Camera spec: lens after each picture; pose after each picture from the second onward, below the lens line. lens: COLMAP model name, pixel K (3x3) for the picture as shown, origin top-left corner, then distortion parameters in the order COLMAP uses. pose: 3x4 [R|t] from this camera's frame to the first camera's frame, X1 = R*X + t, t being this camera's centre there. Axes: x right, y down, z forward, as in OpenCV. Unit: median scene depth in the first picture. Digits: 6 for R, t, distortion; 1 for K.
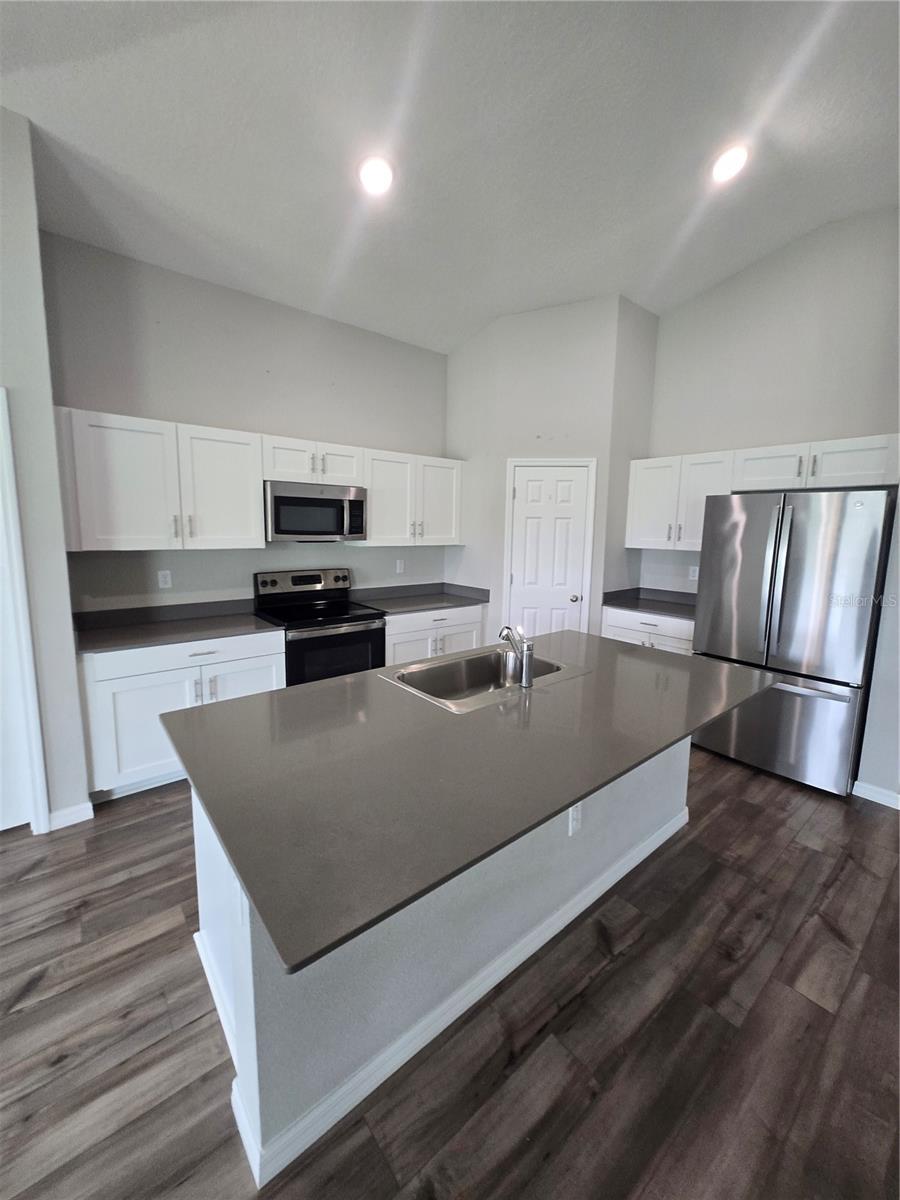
lens RADIAL K [[469.6, 0, 444.5], [0, 469.6, 586.2], [0, 0, 1]] dist [0.004249, -0.001651]
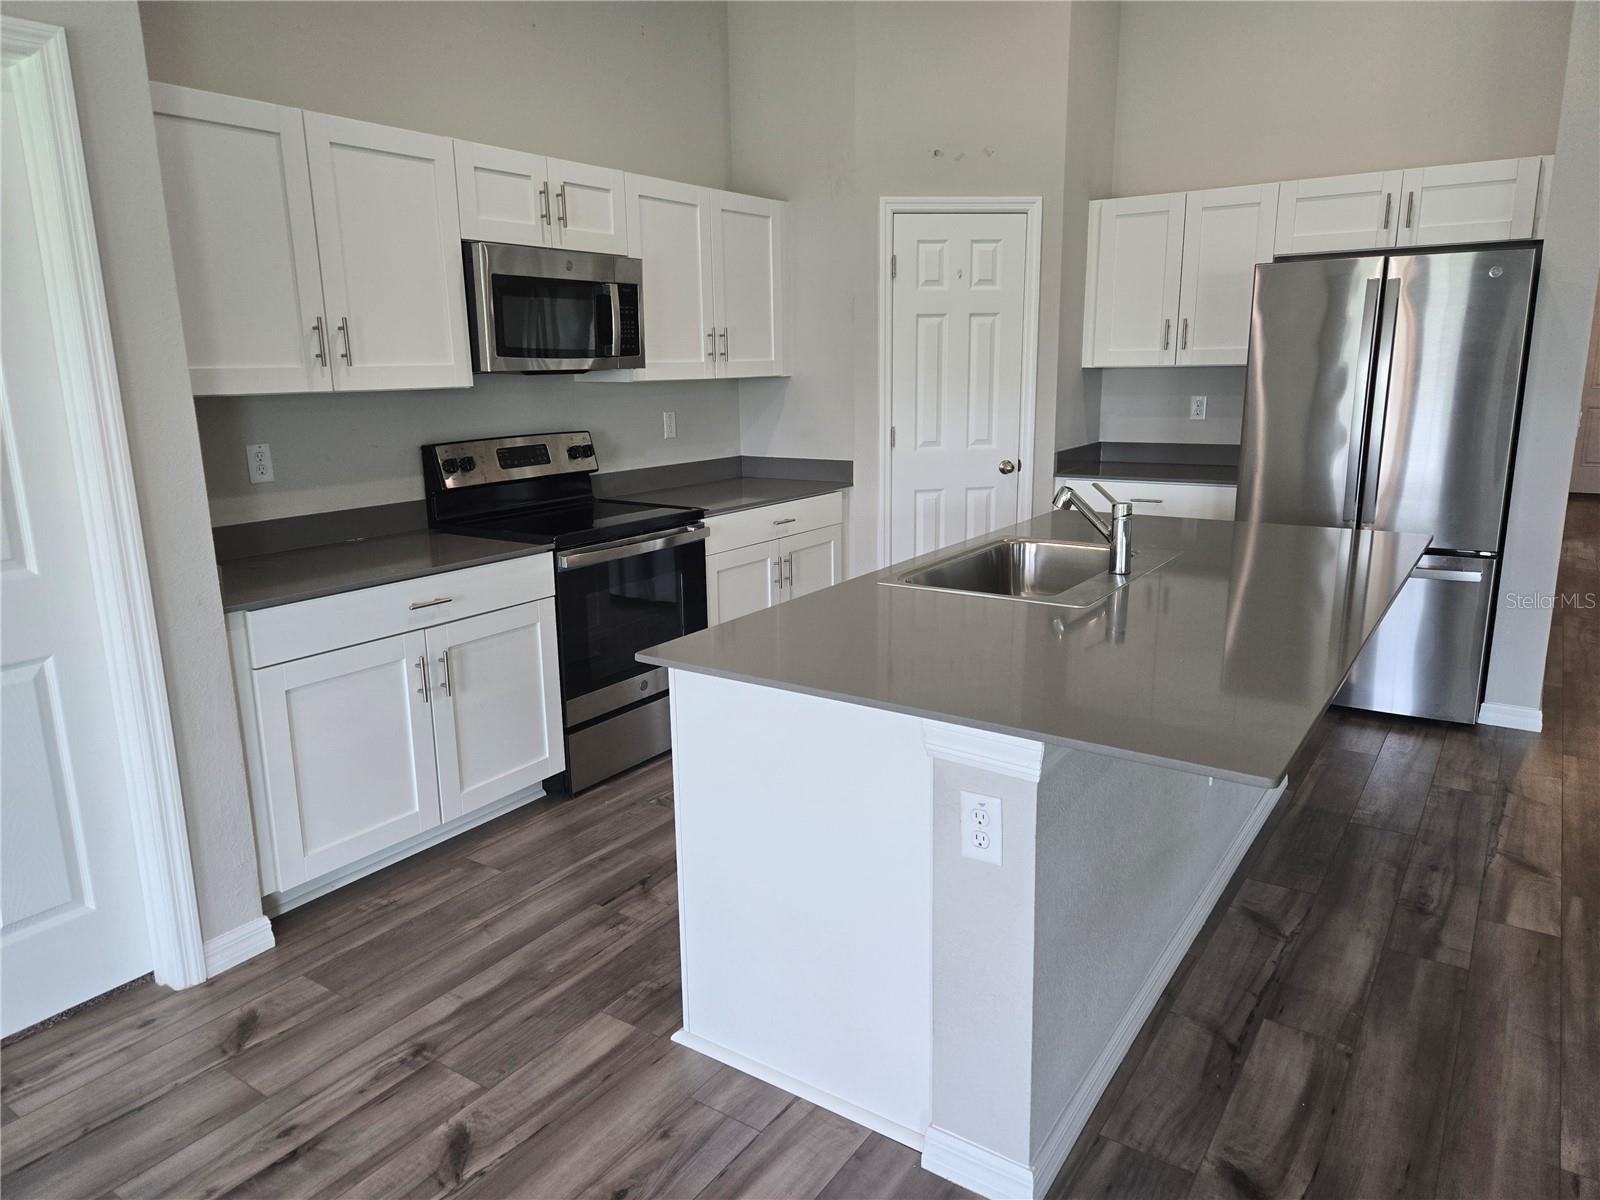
lens RADIAL K [[1073.6, 0, 791.1], [0, 1073.6, 592.2], [0, 0, 1]] dist [0.060332, -0.047365]
pose [[0.958595, -0.091344, 0.269725, -0.412386], [0.067285, 0.992992, 0.097155, 0.043436], [-0.276709, -0.074984, 0.958024, -0.167647]]
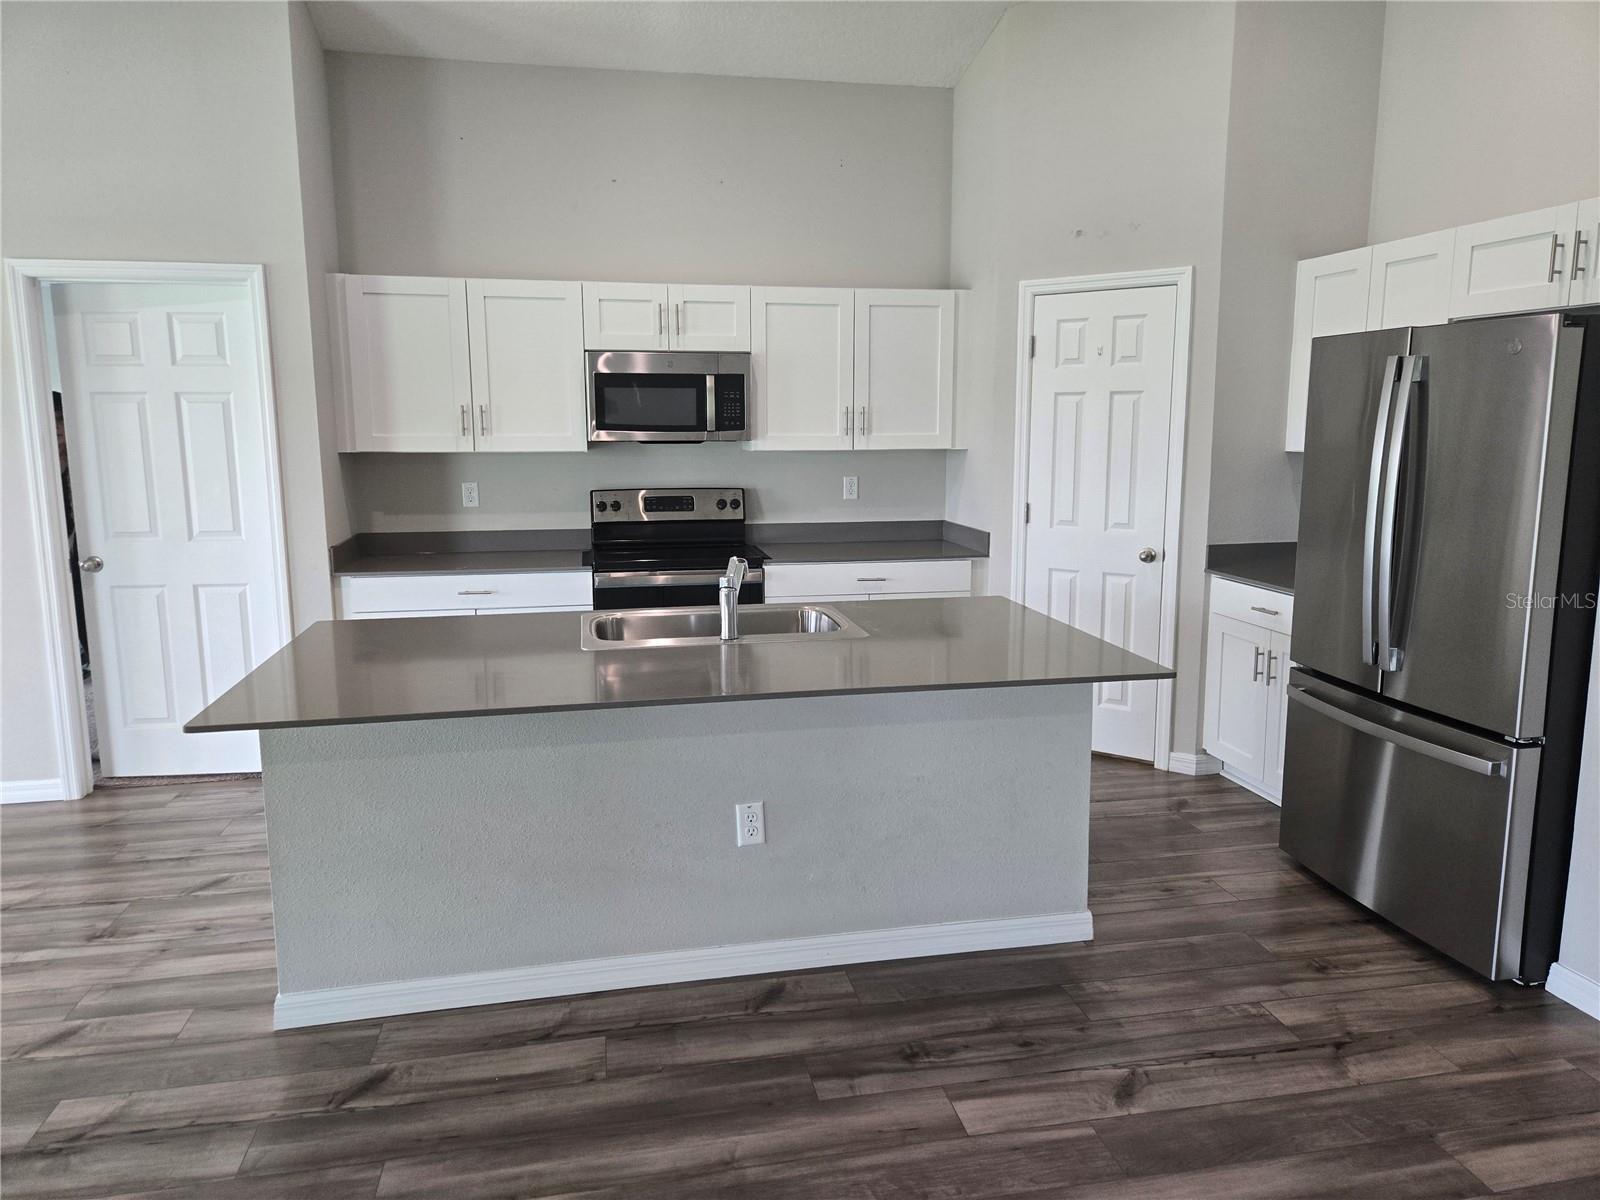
lens RADIAL K [[1073.6, 0, 795.9], [0, 1073.6, 574.9], [0, 0, 1]] dist [0.060332, -0.047365]
pose [[0.882817, 0.050135, -0.467034, 0.648440], [-0.043351, 0.998740, 0.025267, 0.046267], [0.467712, -0.002059, 0.883879, -0.237320]]
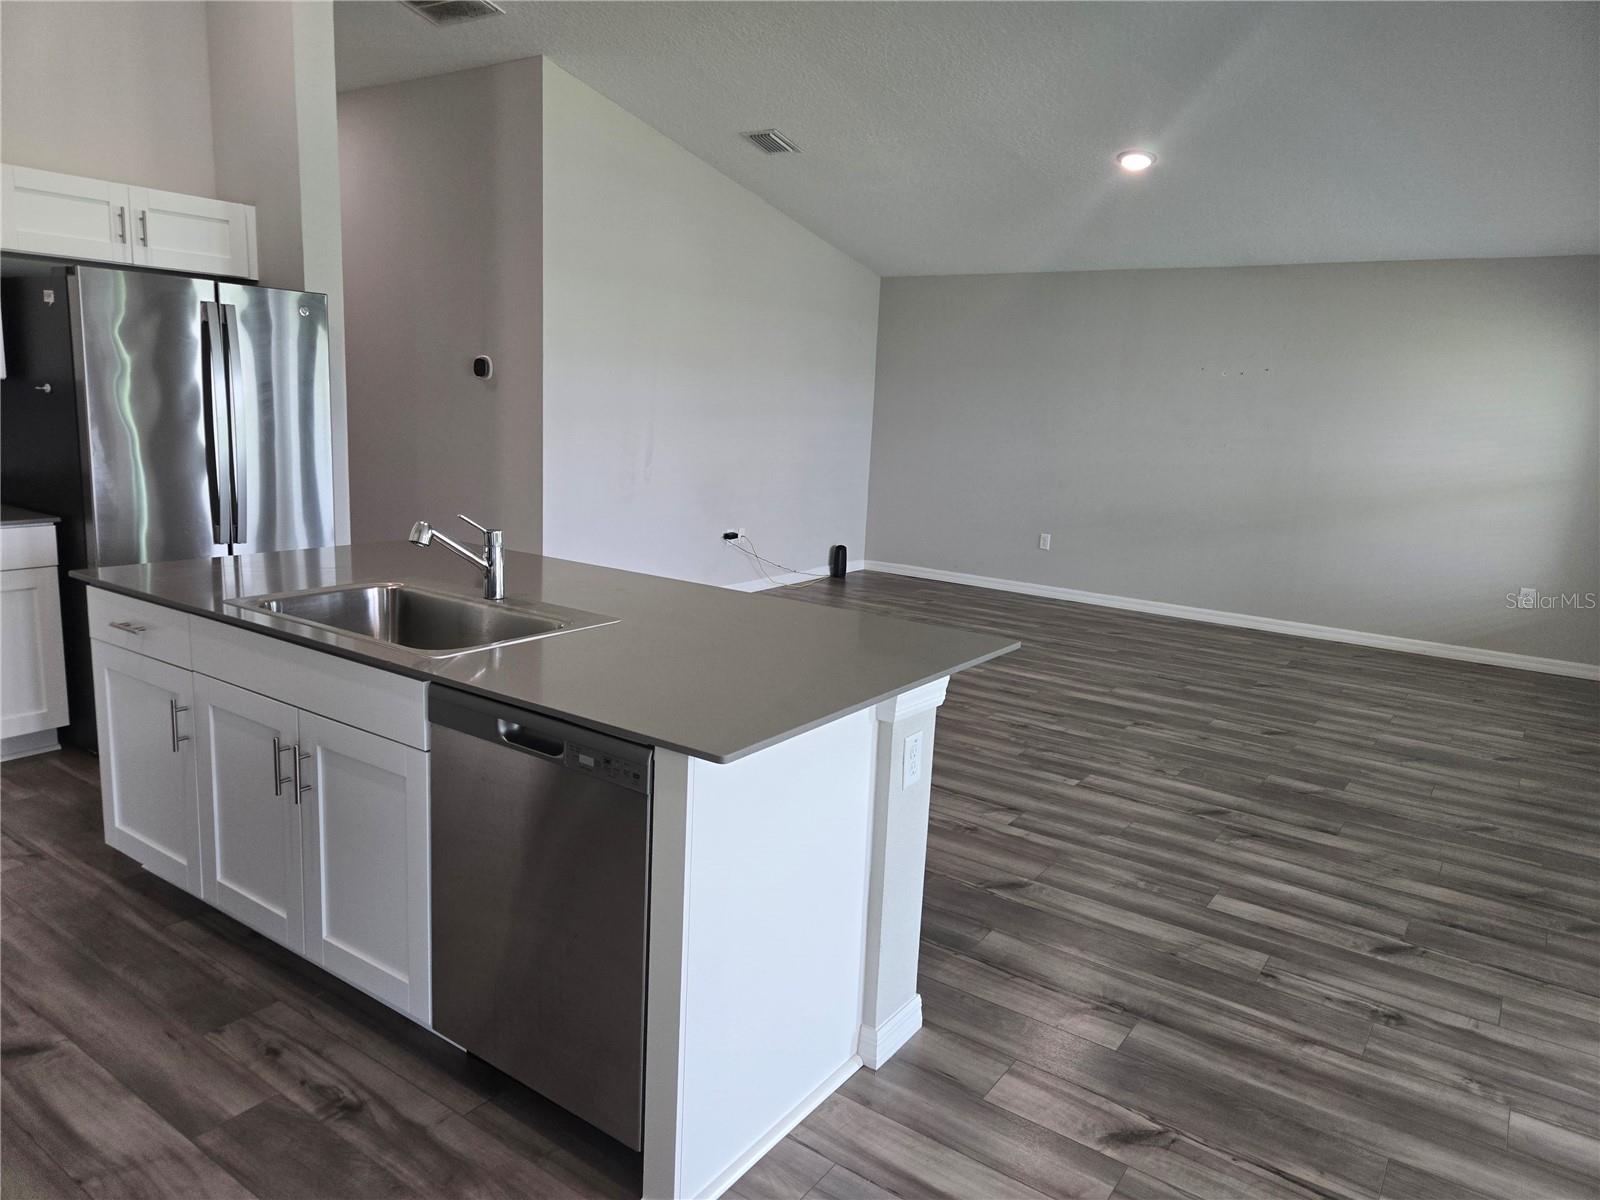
lens RADIAL K [[1073.6, 0, 798.1], [0, 1073.6, 589.0], [0, 0, 1]] dist [0.060332, -0.047365]
pose [[-0.273139, -0.199290, 0.941105, -0.852398], [0.074480, 0.970988, 0.227234, -0.067538], [-0.959087, 0.132160, -0.250371, 0.626572]]
